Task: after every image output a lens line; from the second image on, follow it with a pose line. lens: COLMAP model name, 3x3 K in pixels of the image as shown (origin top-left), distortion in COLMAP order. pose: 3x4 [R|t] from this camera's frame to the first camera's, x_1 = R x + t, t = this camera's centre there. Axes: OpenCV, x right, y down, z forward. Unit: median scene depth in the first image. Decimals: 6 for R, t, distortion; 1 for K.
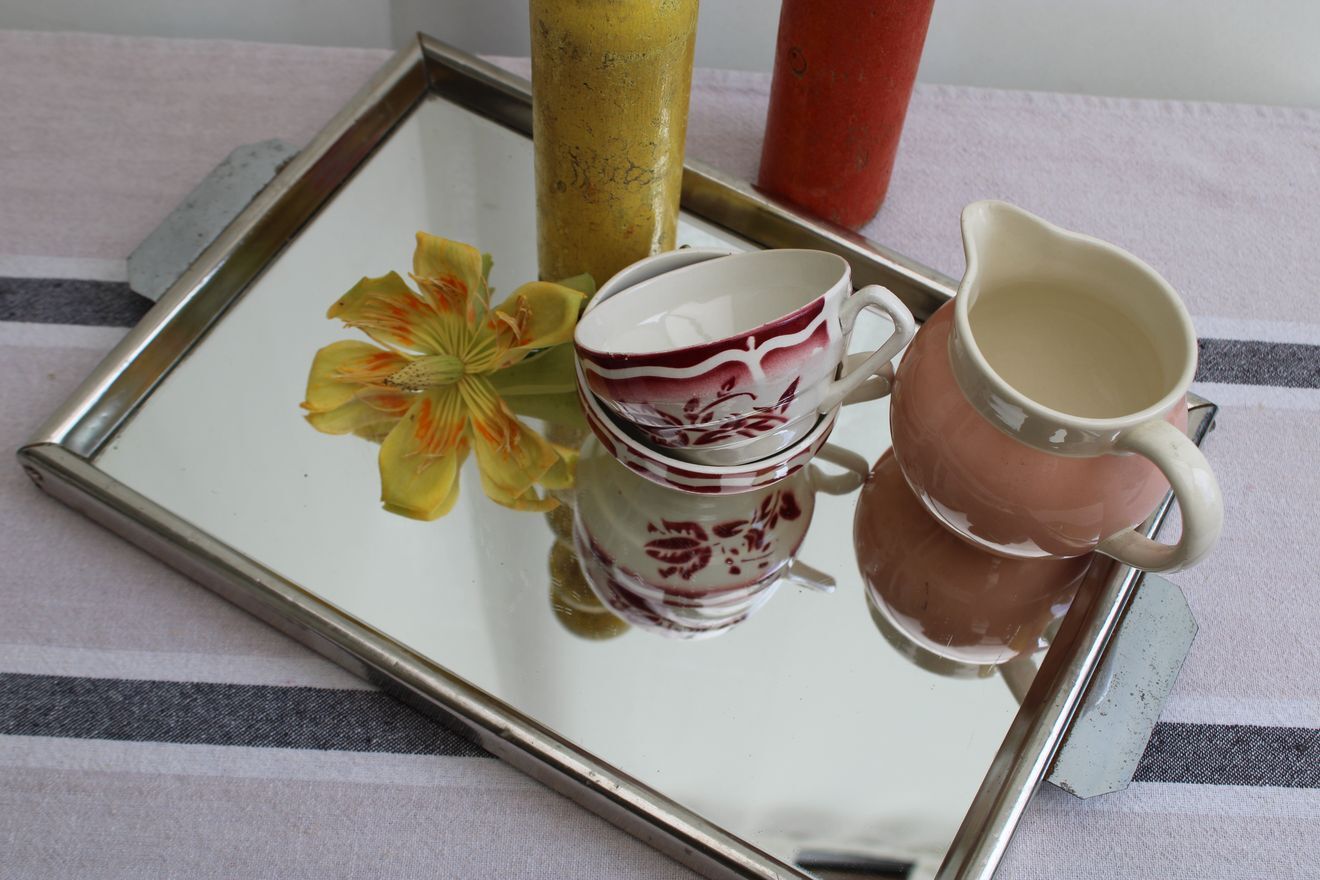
lens RADIAL K [[1620.4, 0, 660.0], [0, 1620.4, 440.0], [0, 0, 1]] dist [-0.072905, 0.070437]
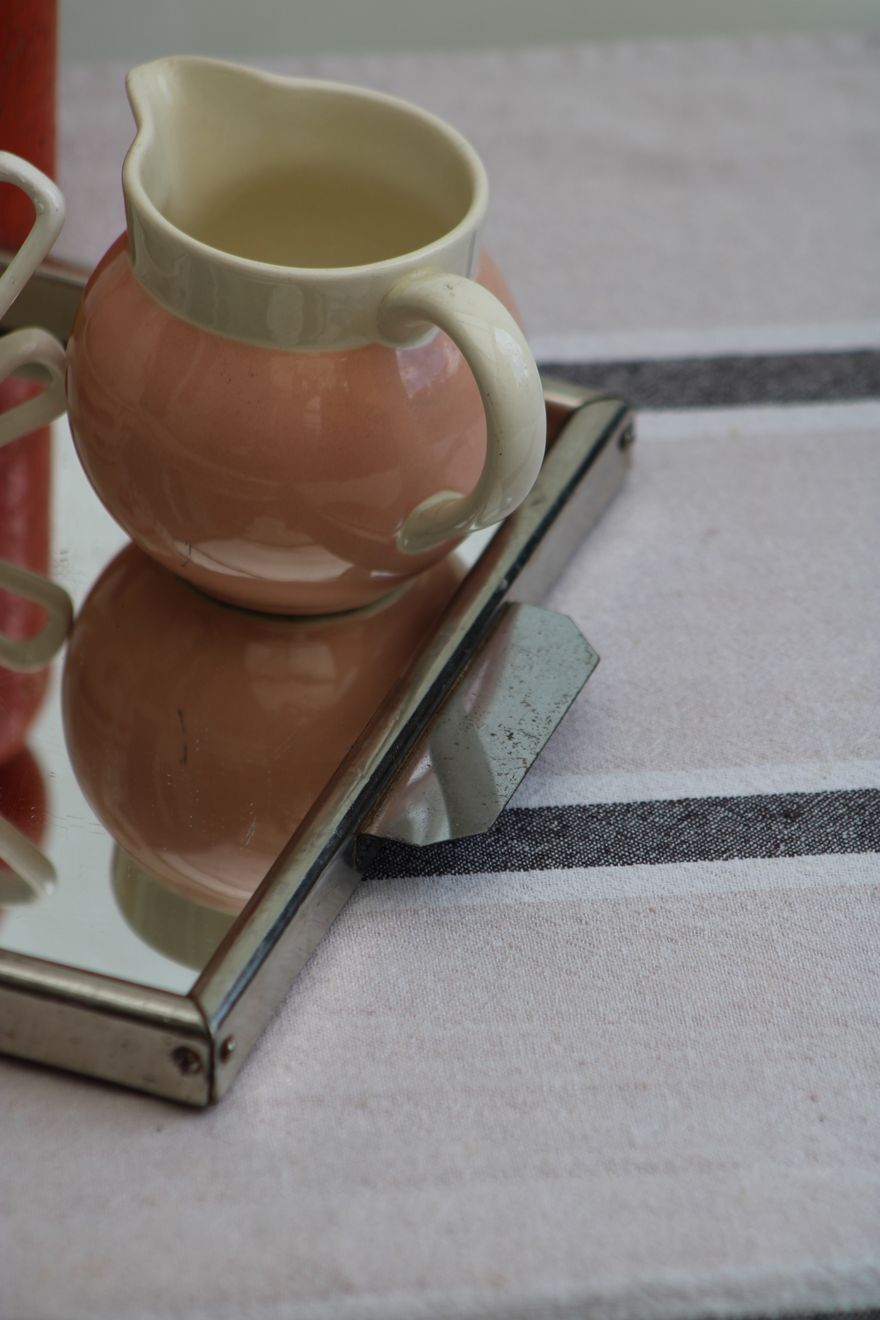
lens RADIAL K [[9042.4, 0, 440.0], [0, 9042.4, 660.0], [0, 0, 1]] dist [0.908993, 28.387300]
pose [[0.987257, -0.106212, 0.118500, -0.134393], [0.141520, 0.926527, -0.348596, 1.251692], [-0.072768, 0.360924, 0.929752, -2.123954]]
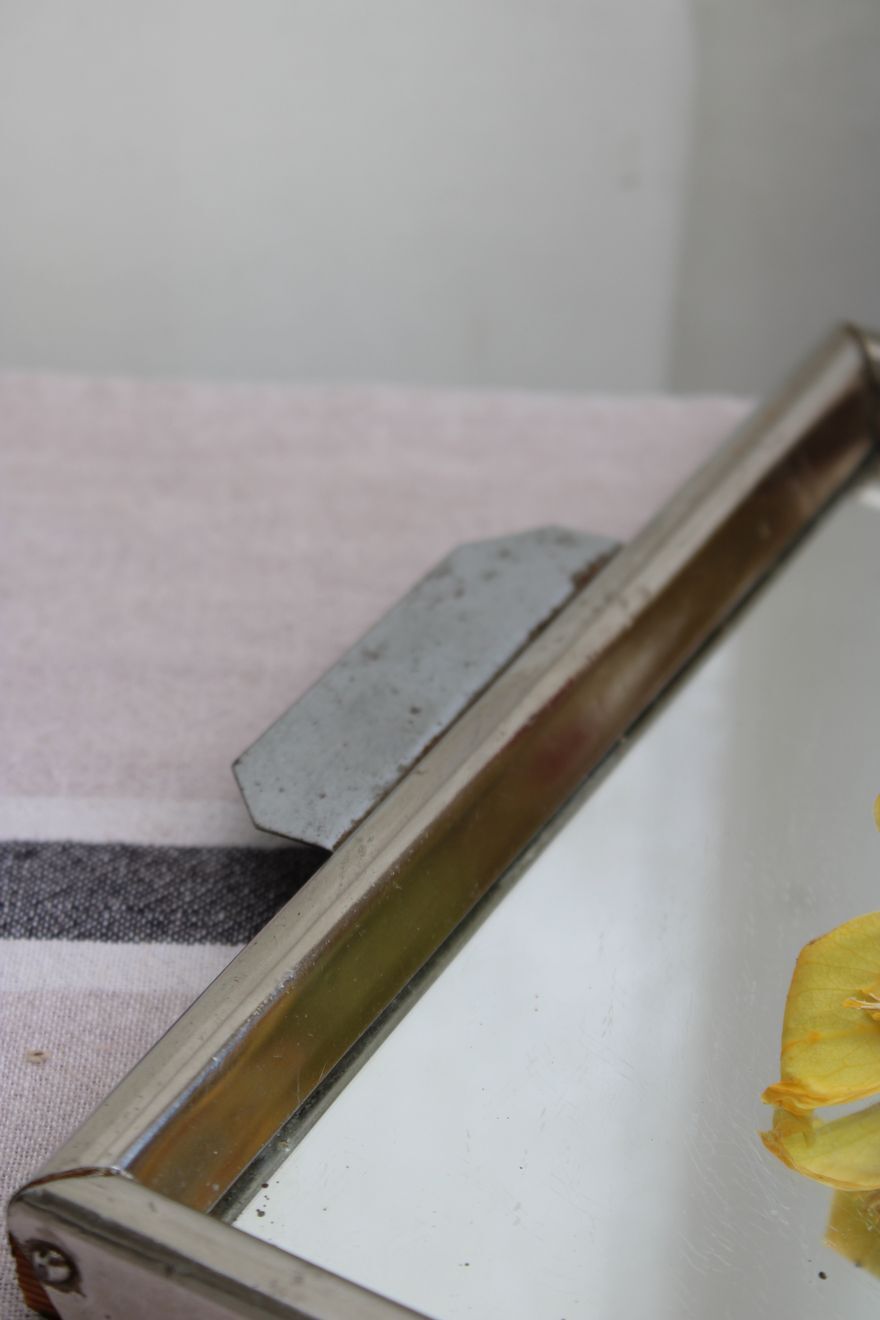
lens RADIAL K [[3003.2, 0, 440.0], [0, 3003.2, 660.0], [0, 0, 1]] dist [0.016239, -0.154461]
pose [[0.999531, -0.027676, -0.013105, -0.284265], [0.020903, 0.929402, -0.368476, 0.133456], [0.022378, 0.368029, 0.929545, 0.344607]]
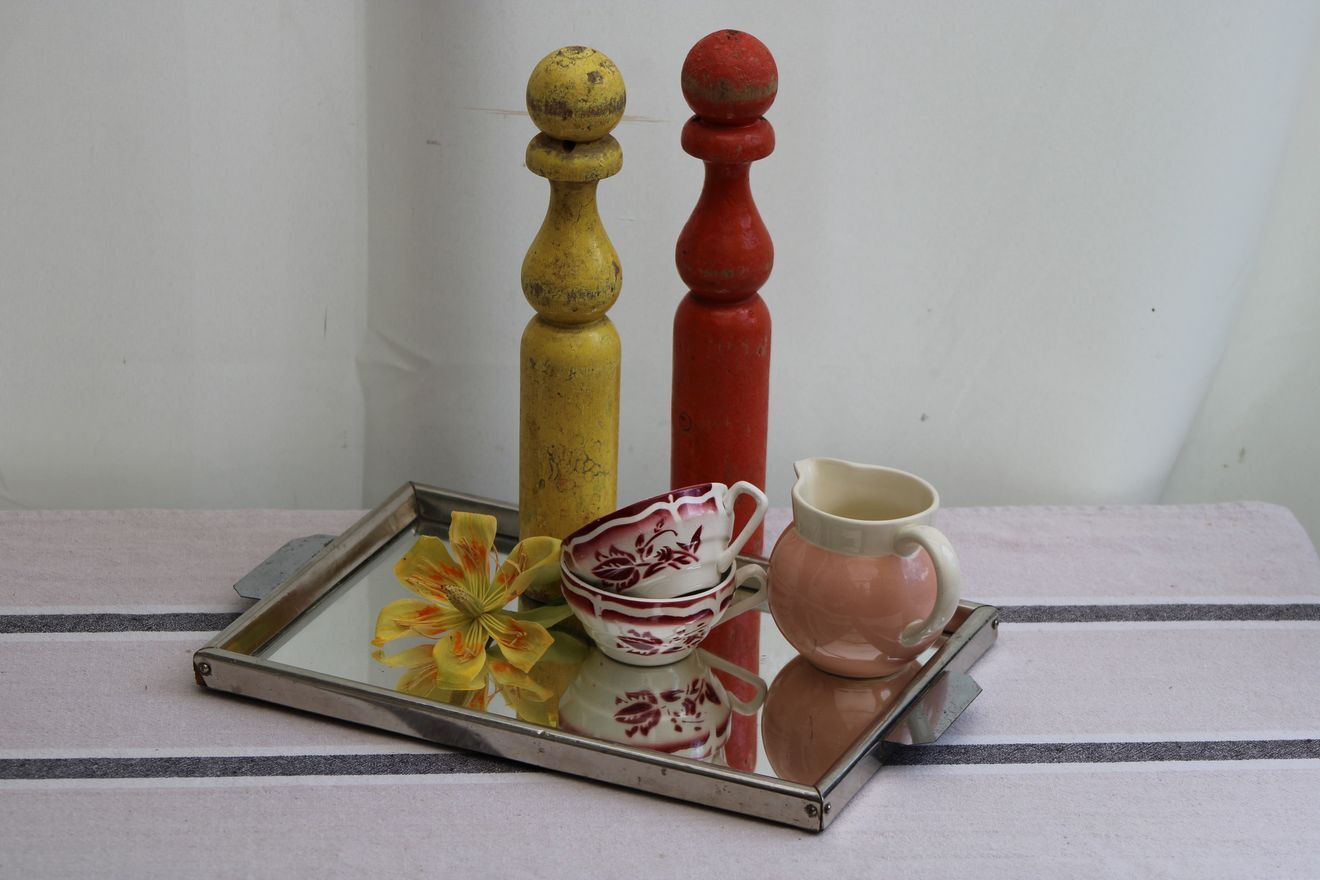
lens RADIAL K [[4876.1, 0, 660.0], [0, 4876.1, 440.0], [0, 0, 1]] dist [0.013358, -0.452292]
pose [[0.994702, -0.062713, 0.081451, -0.312244], [0.097355, 0.829098, -0.550562, 2.291709], [-0.033004, 0.555575, 0.830811, -2.790400]]
